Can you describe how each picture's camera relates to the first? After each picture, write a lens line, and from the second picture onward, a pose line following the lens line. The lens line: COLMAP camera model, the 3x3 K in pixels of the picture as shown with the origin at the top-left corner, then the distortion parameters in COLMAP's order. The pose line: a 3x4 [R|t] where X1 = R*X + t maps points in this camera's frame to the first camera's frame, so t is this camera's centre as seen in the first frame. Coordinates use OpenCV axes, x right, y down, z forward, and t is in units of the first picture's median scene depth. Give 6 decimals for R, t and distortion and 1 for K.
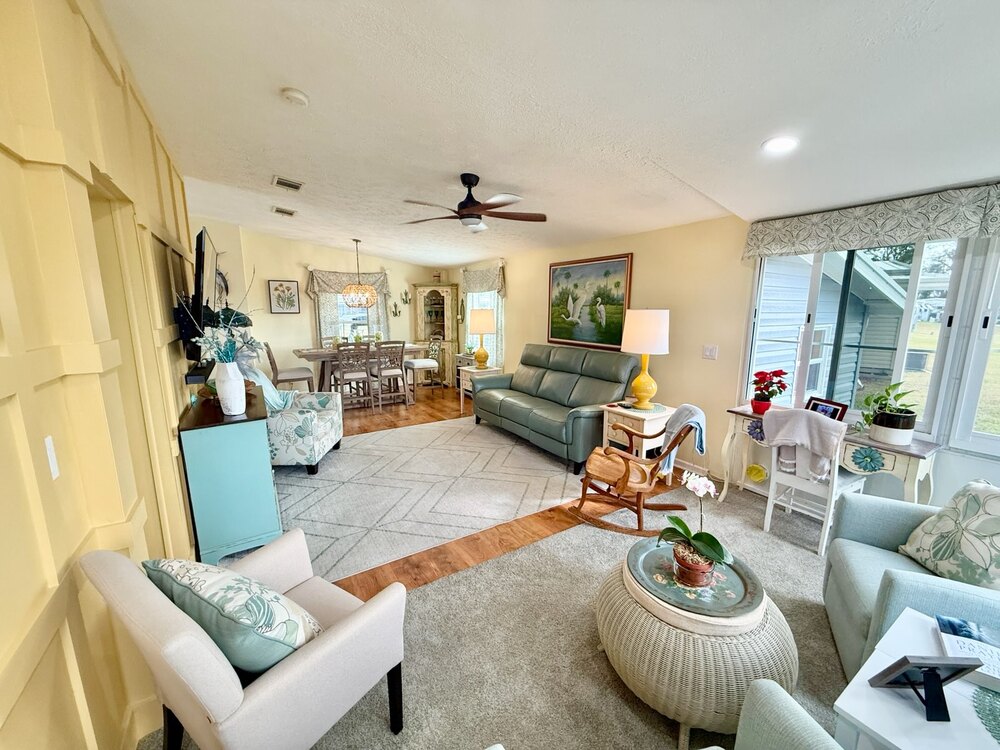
lens RADIAL K [[398.2, 0, 496.2], [0, 398.2, 374.6], [0, 0, 1]] dist [-0.000367, -0.000443]
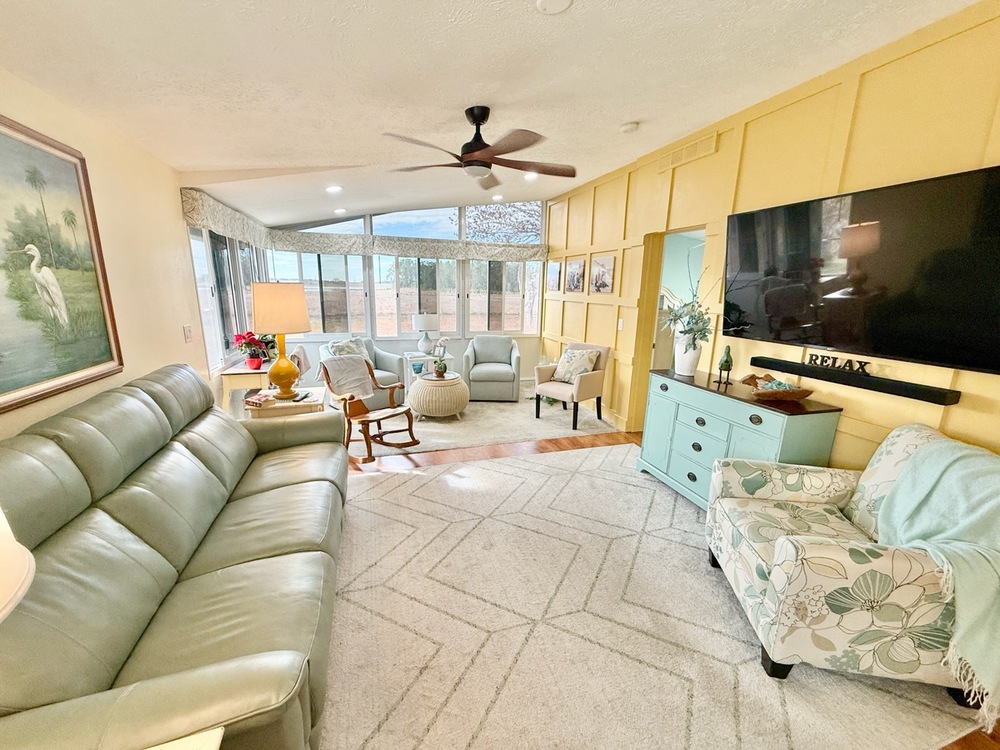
lens RADIAL K [[398.2, 0, 498.9], [0, 398.2, 374.3], [0, 0, 1]] dist [-0.000367, -0.000443]
pose [[-0.970802, -0.068826, 0.229796, -0.196686], [0.023100, 0.926681, 0.375138, -0.195591], [-0.238767, 0.369493, -0.898034, 1.168014]]
